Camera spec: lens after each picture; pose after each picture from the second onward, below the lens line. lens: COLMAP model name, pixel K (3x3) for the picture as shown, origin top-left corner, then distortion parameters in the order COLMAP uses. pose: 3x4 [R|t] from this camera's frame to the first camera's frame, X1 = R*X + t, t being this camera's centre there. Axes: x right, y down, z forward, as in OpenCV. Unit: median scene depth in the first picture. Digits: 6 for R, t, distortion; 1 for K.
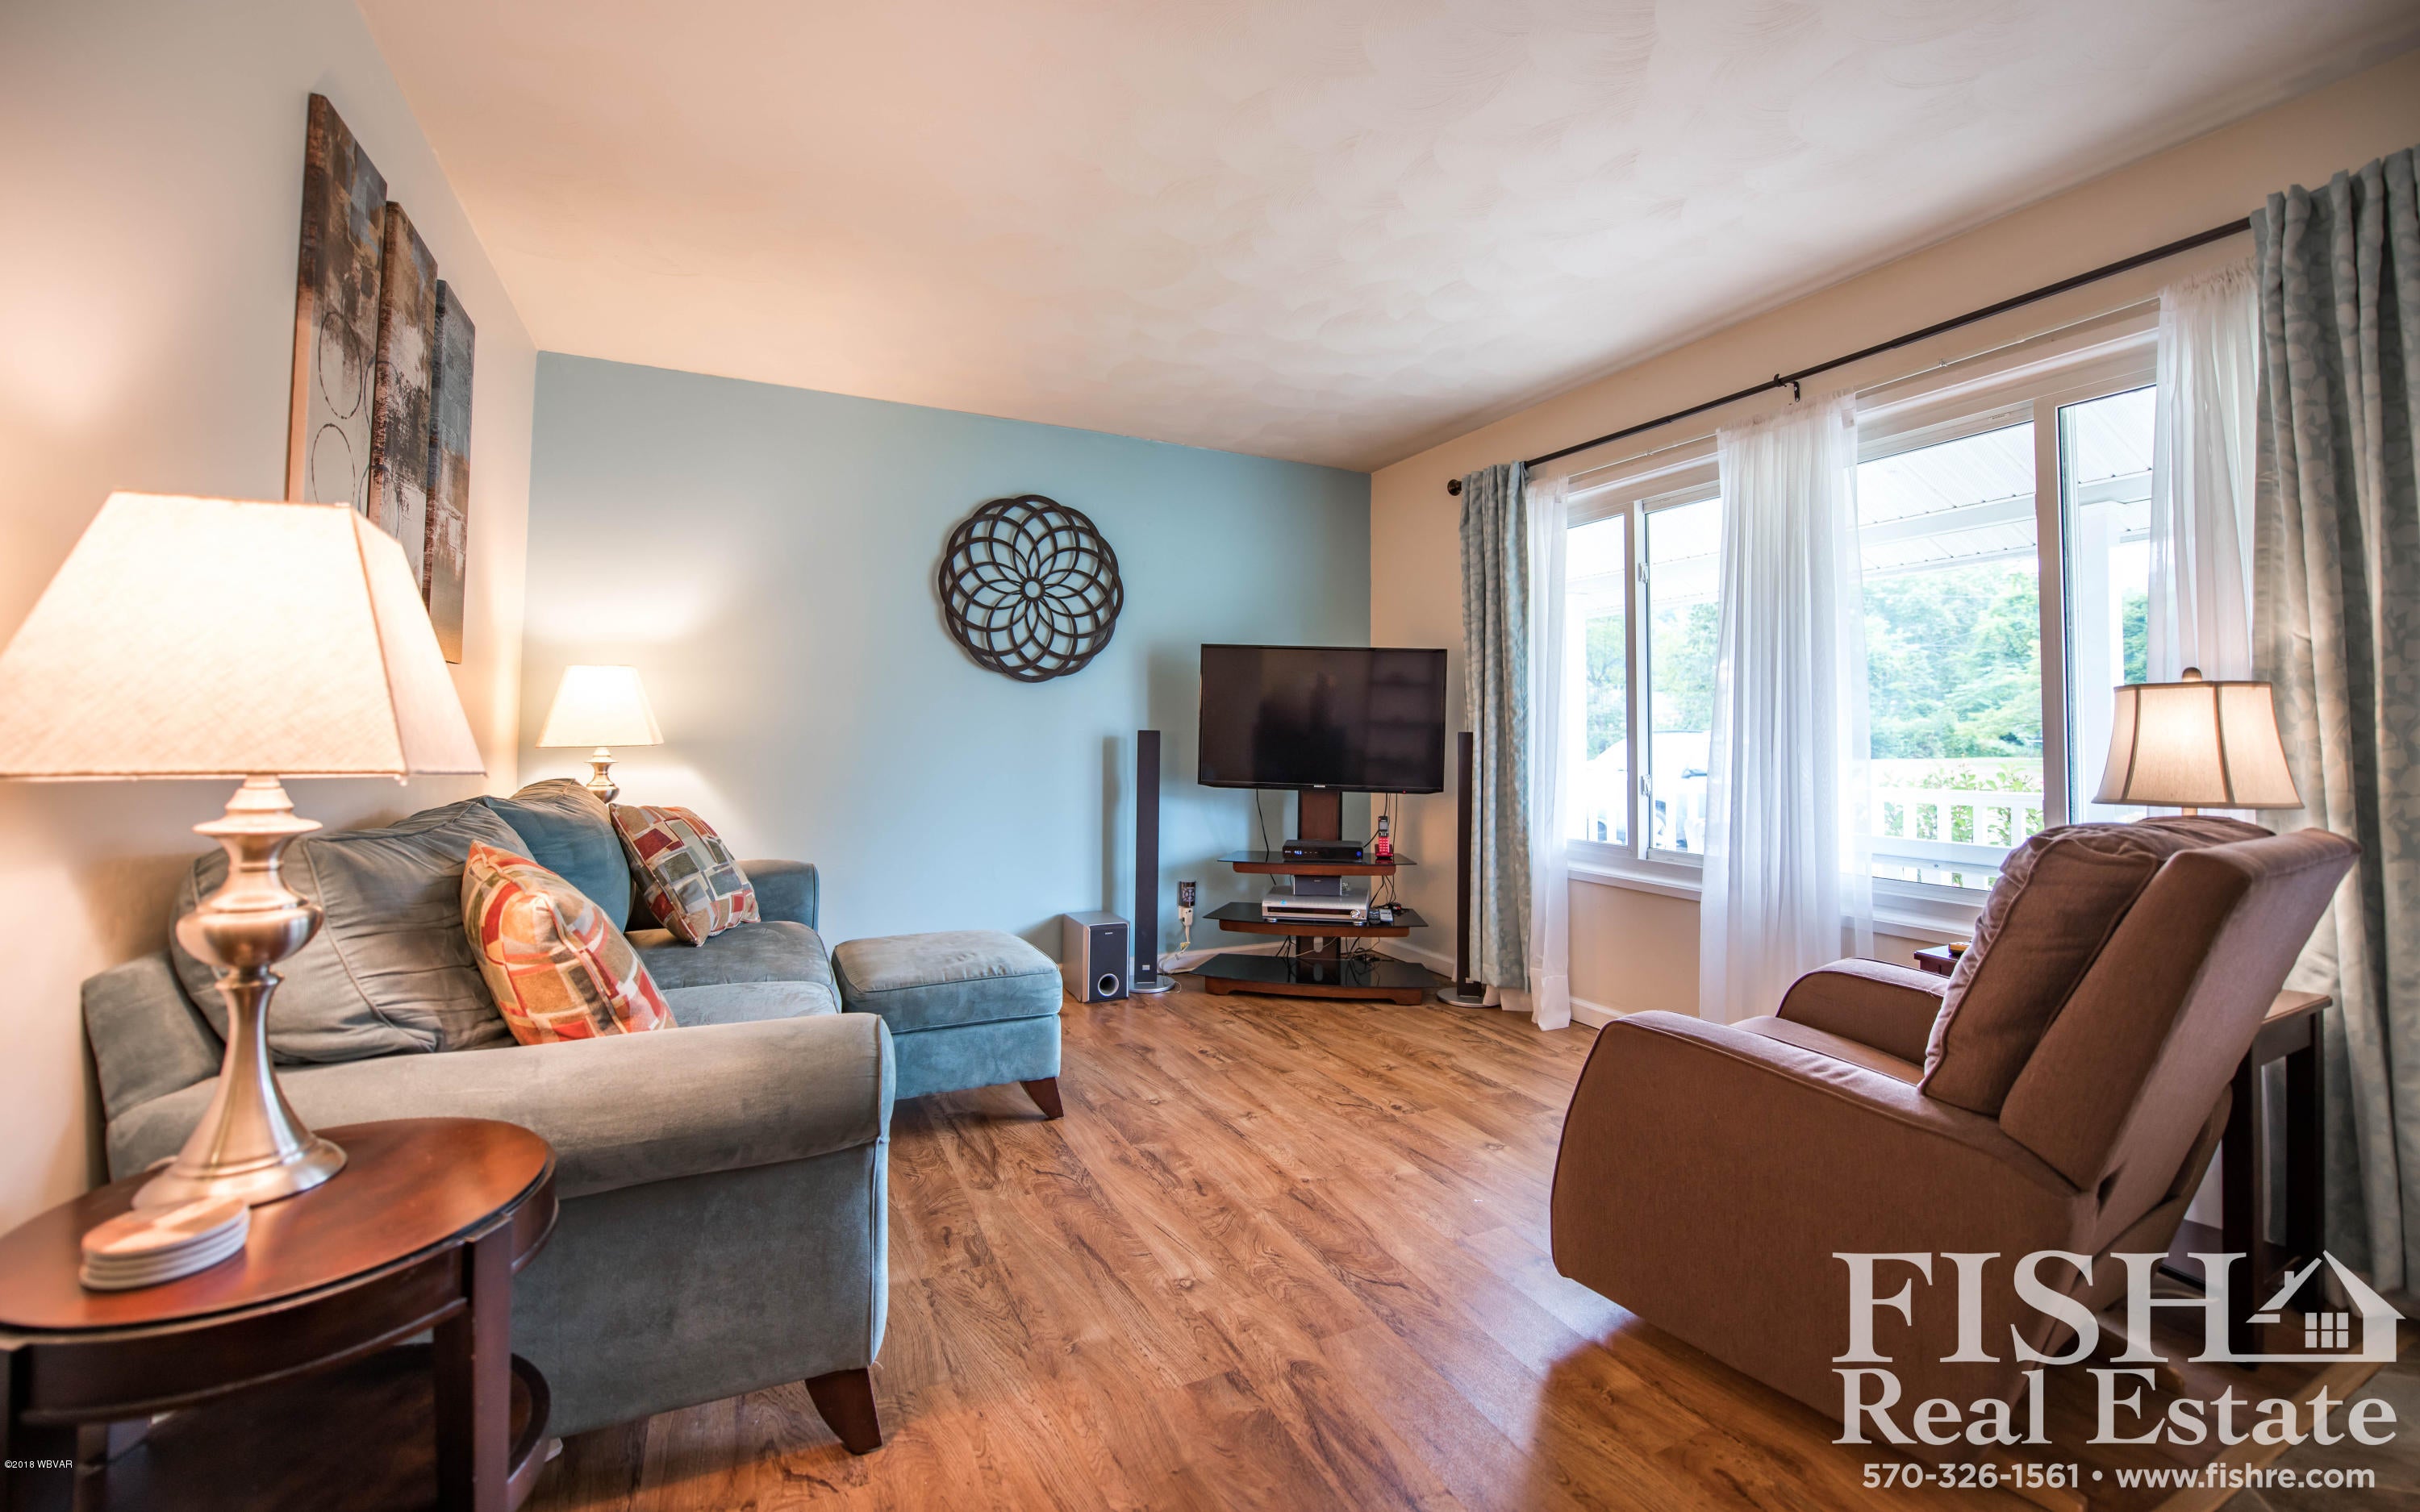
lens RADIAL K [[961.9, 0, 1216.9], [0, 961.9, 684.1], [0, 0, 1]] dist [-0.014892, -0.000254]
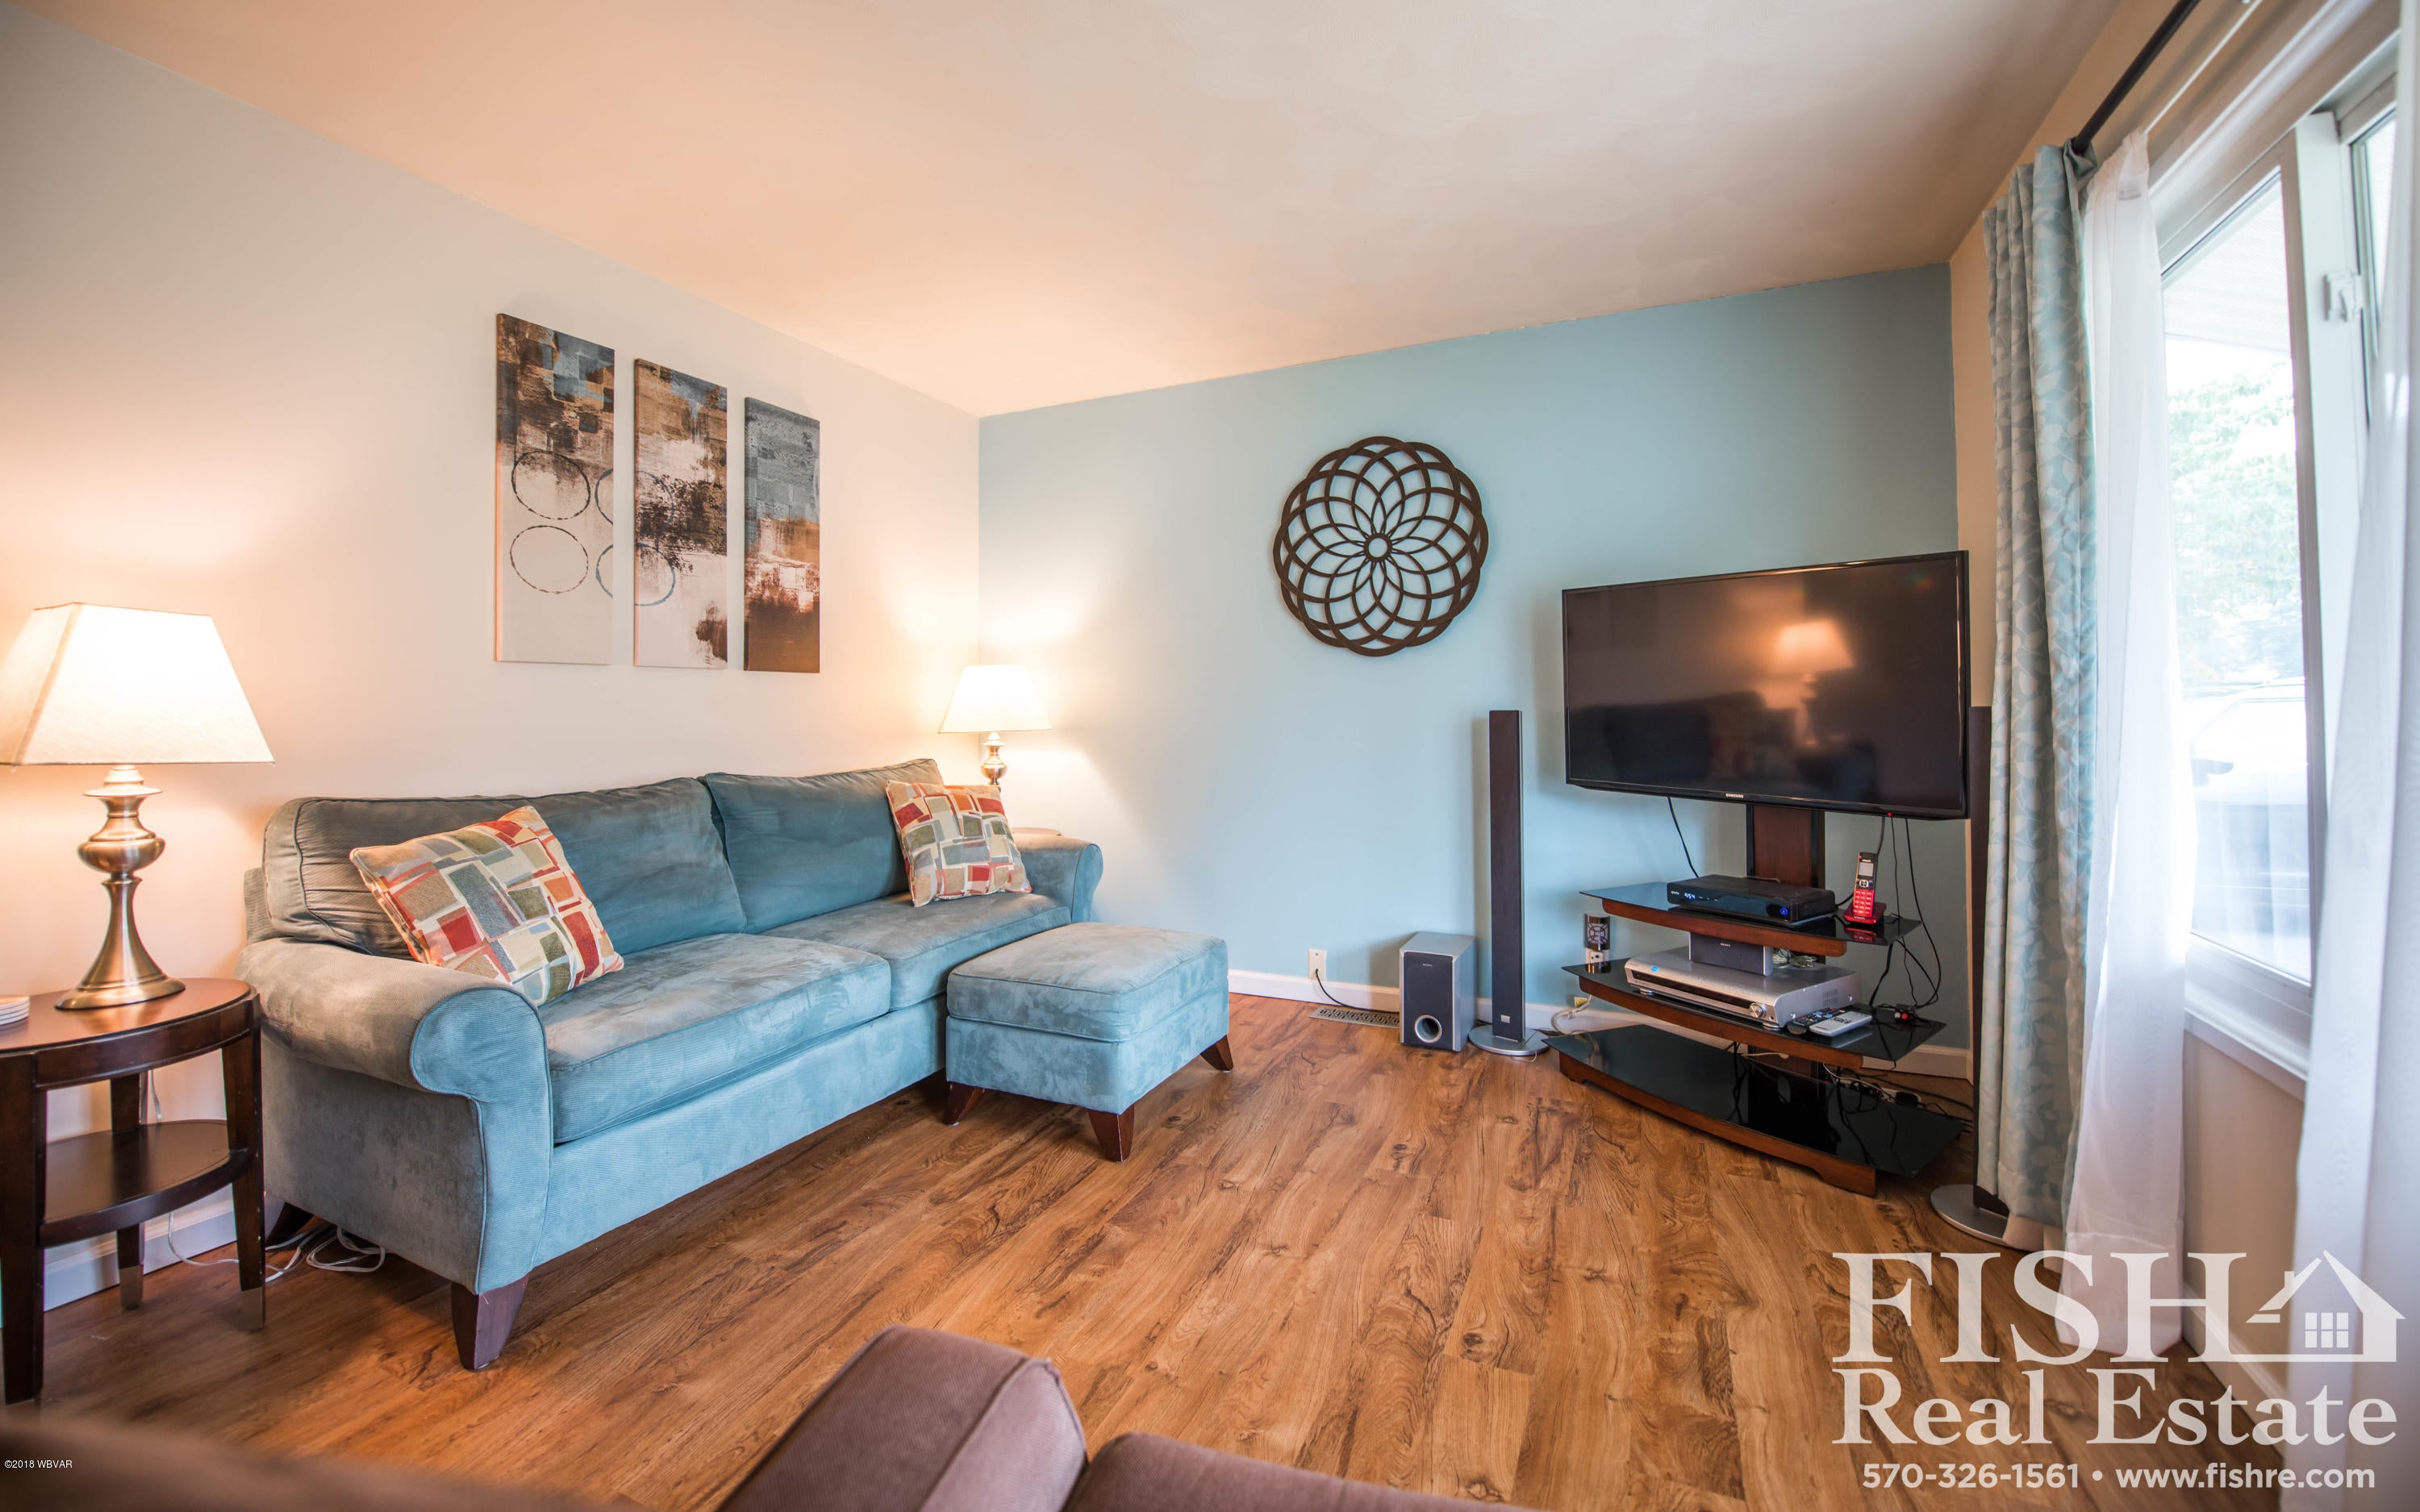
lens RADIAL K [[961.9, 0, 1216.9], [0, 961.9, 684.1], [0, 0, 1]] dist [-0.014892, -0.000254]
pose [[0.640914, -0.033140, -0.766897, 0.383452], [0.053285, 0.998578, 0.001380, 0.014517], [0.765761, -0.041749, 0.641769, 0.350287]]
